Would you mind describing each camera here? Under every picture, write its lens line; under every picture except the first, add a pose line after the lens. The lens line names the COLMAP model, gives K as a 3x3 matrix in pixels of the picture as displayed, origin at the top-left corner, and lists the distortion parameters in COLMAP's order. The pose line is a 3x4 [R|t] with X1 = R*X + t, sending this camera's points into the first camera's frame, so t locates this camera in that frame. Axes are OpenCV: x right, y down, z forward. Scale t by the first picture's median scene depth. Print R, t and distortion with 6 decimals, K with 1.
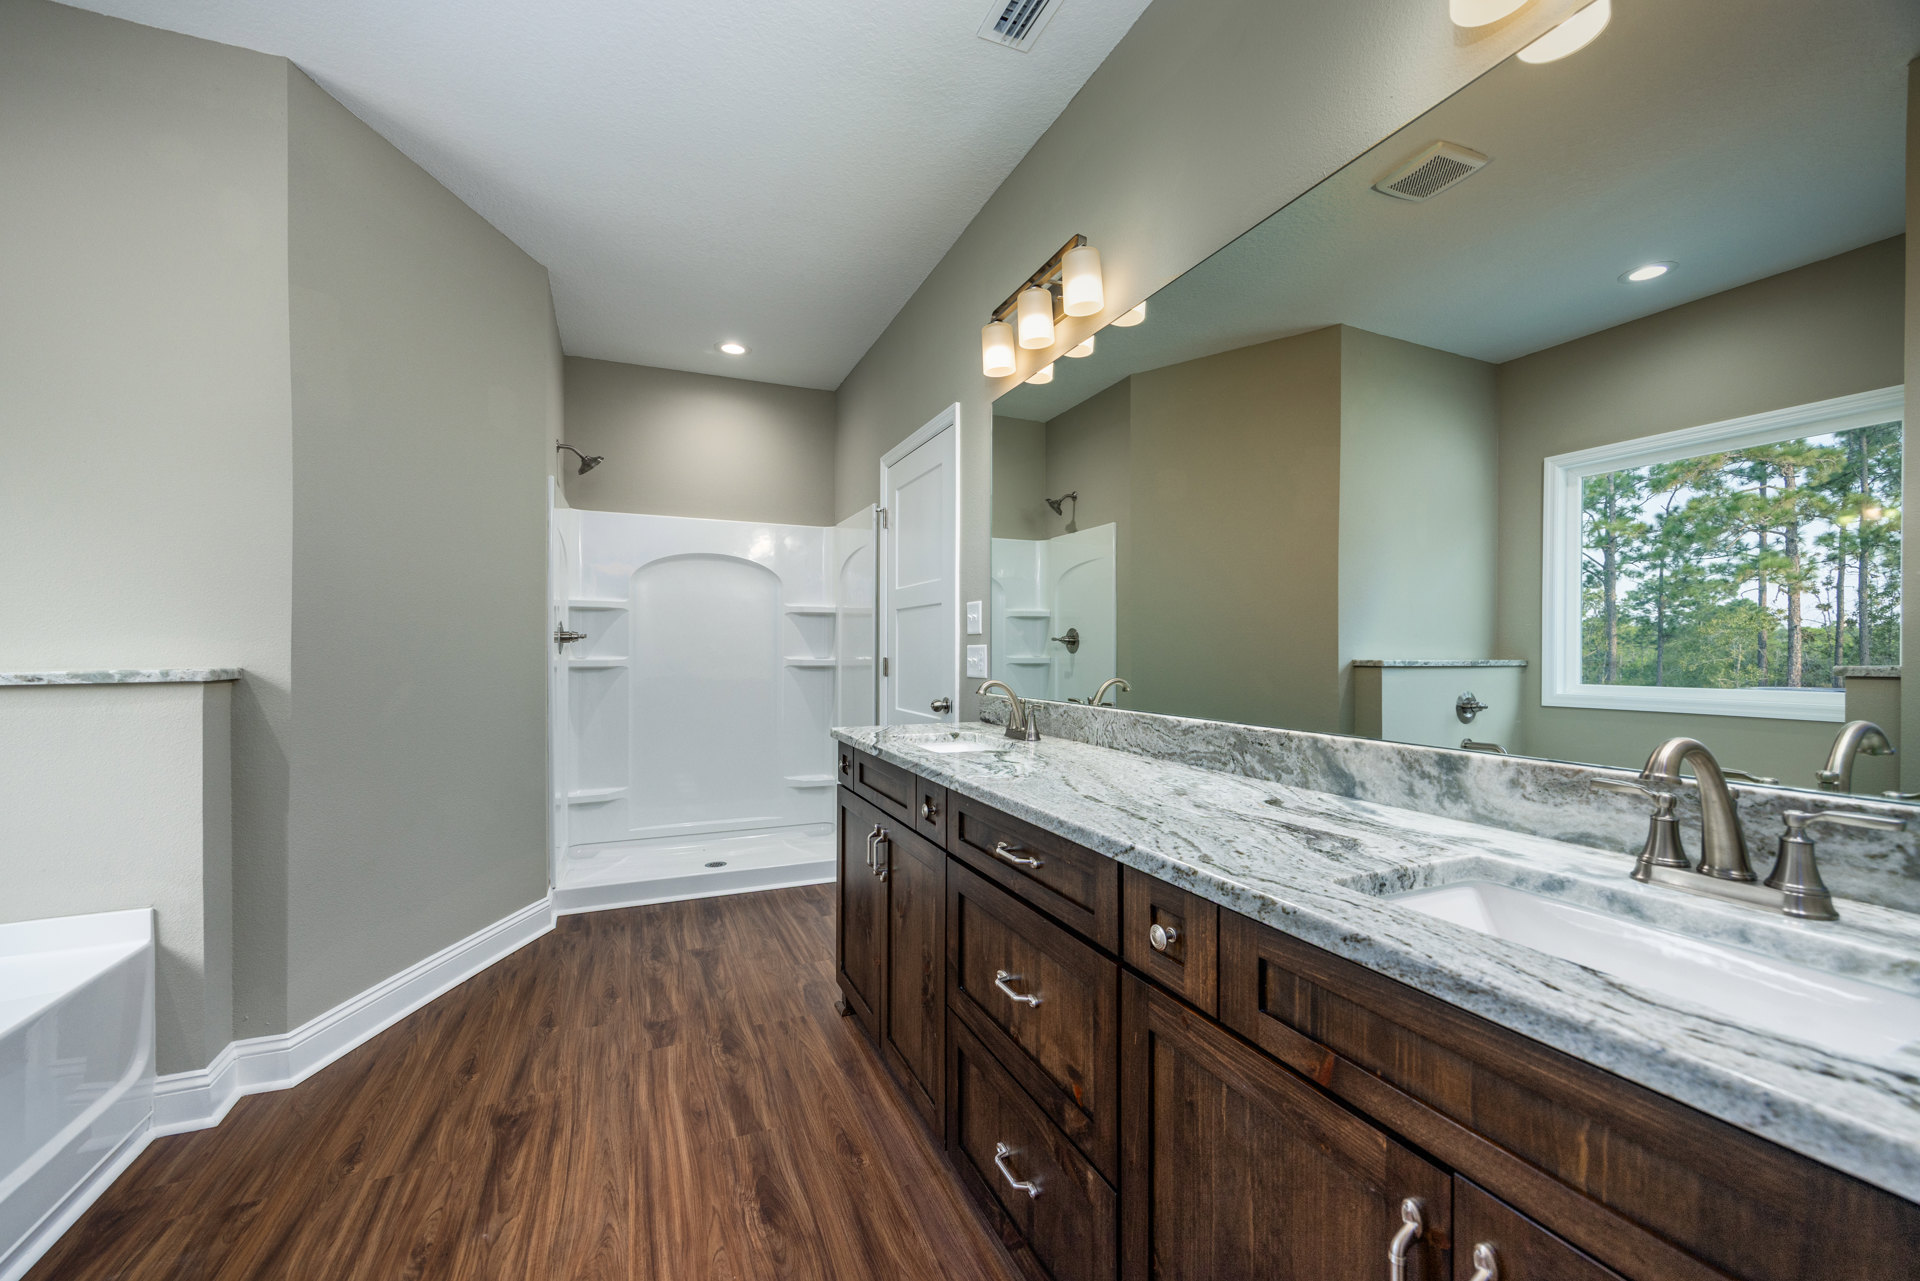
lens RADIAL K [[778.8, 0, 977.2], [0, 778.8, 644.0], [0, 0, 1]] dist [-0.001519, -0.000067]
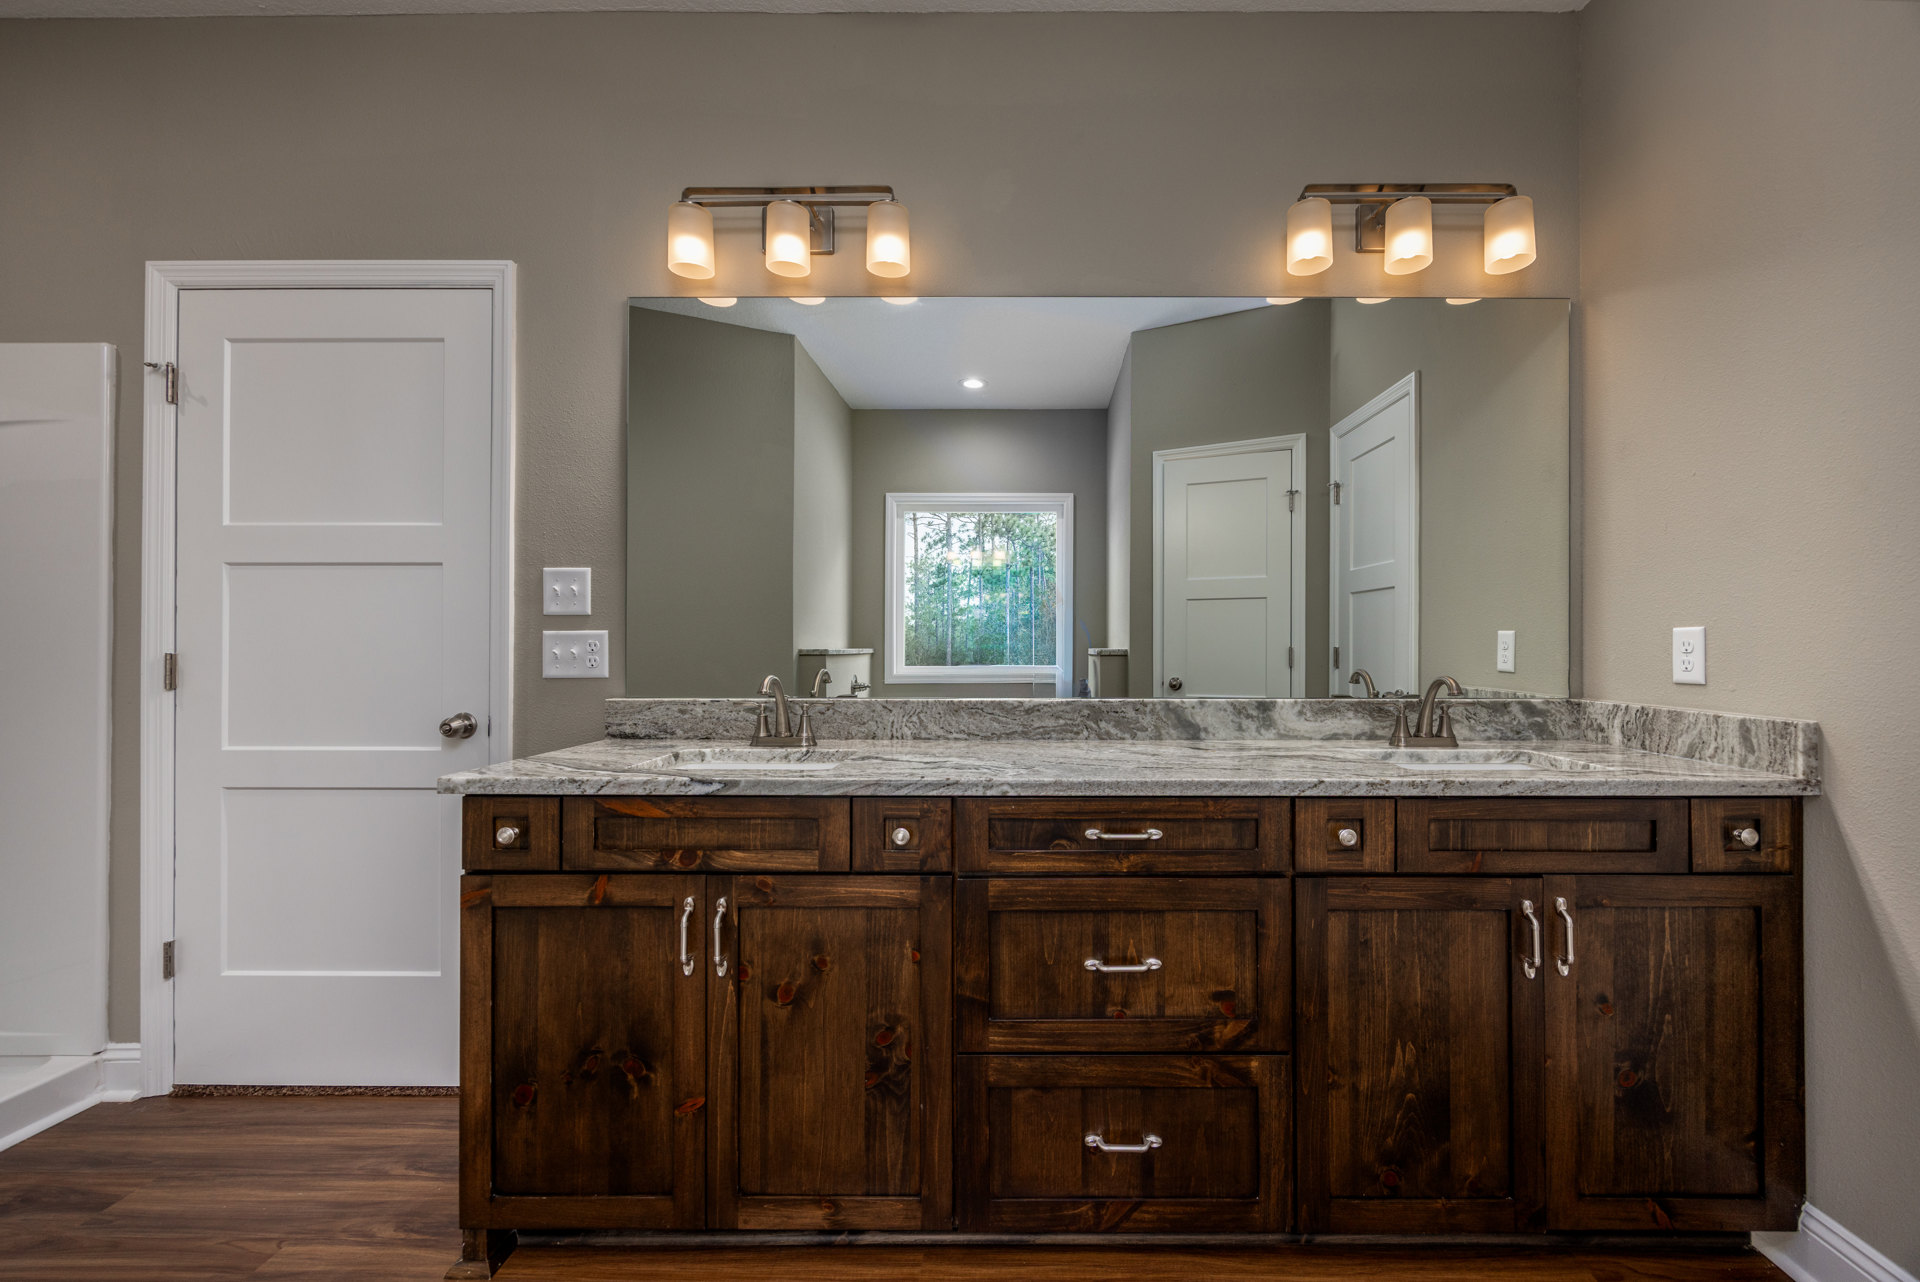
lens RADIAL K [[778.8, 0, 977.2], [0, 778.8, 644.5], [0, 0, 1]] dist [-0.001519, -0.000067]
pose [[0.388543, 0.001391, 0.921430, -1.059563], [-0.006276, 0.999980, 0.001137, 0.022332], [-0.921409, -0.006225, 0.388544, 0.853941]]
